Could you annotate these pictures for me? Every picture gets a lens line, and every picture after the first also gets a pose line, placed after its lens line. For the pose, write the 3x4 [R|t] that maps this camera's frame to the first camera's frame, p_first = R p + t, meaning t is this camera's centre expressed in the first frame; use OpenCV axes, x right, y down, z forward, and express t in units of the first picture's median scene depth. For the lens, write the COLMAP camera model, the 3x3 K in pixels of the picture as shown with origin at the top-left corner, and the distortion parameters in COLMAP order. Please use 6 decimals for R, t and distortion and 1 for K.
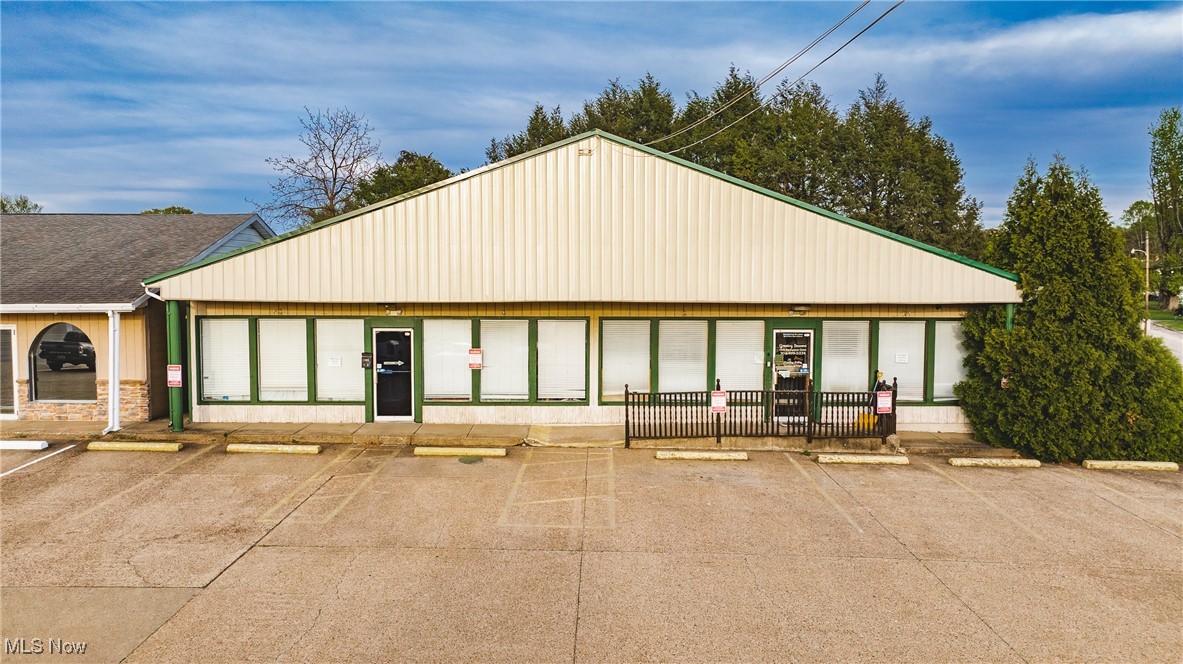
lens RADIAL K [[863.7, 0, 587.1], [0, 863.7, 325.7], [0, 0, 1]] dist [-0.020143, 0.003042]
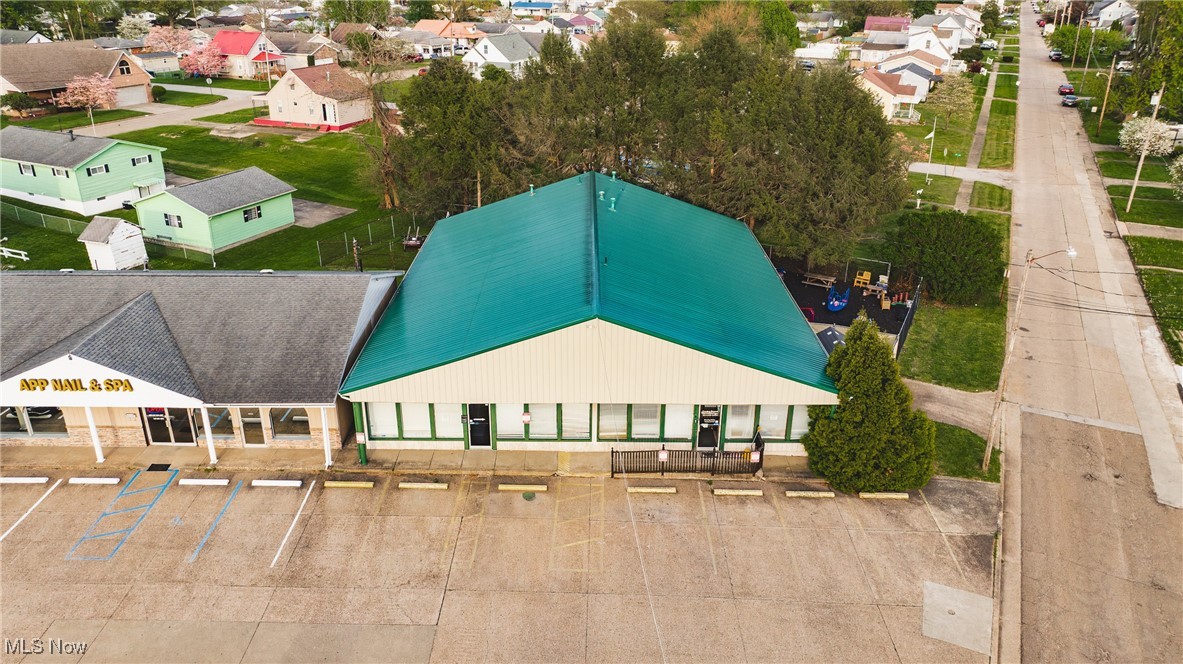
lens RADIAL K [[844.3, 0, 574.8], [0, 844.3, 329.8], [0, 0, 1]] dist [-0.018825, -0.000561]
pose [[0.999836, 0.006557, -0.016883, -0.004421], [-0.000169, 0.935496, 0.353336, -0.733665], [0.018111, -0.353276, 0.935344, -0.528016]]
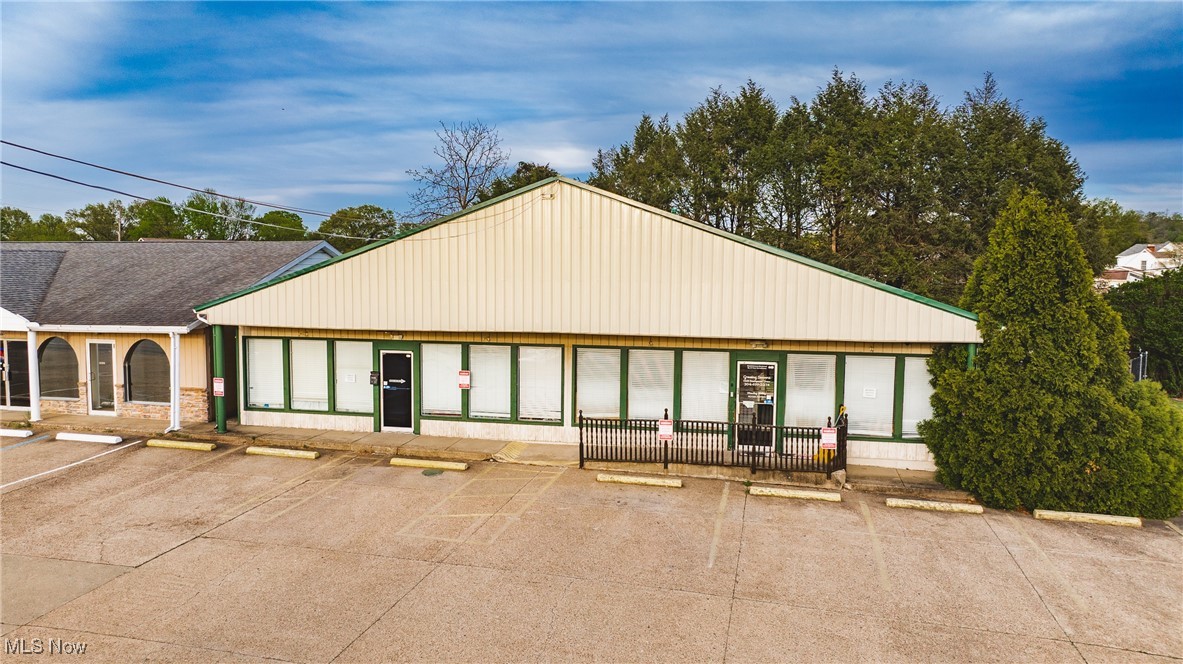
lens RADIAL K [[869.7, 0, 562.2], [0, 869.7, 337.2], [0, 0, 1]] dist [-0.020763, -0.000295]
pose [[0.970494, 0.021989, -0.240122, 0.264662], [-0.016225, 0.999531, 0.025958, -0.048484], [0.240580, -0.021296, 0.970396, -0.061266]]
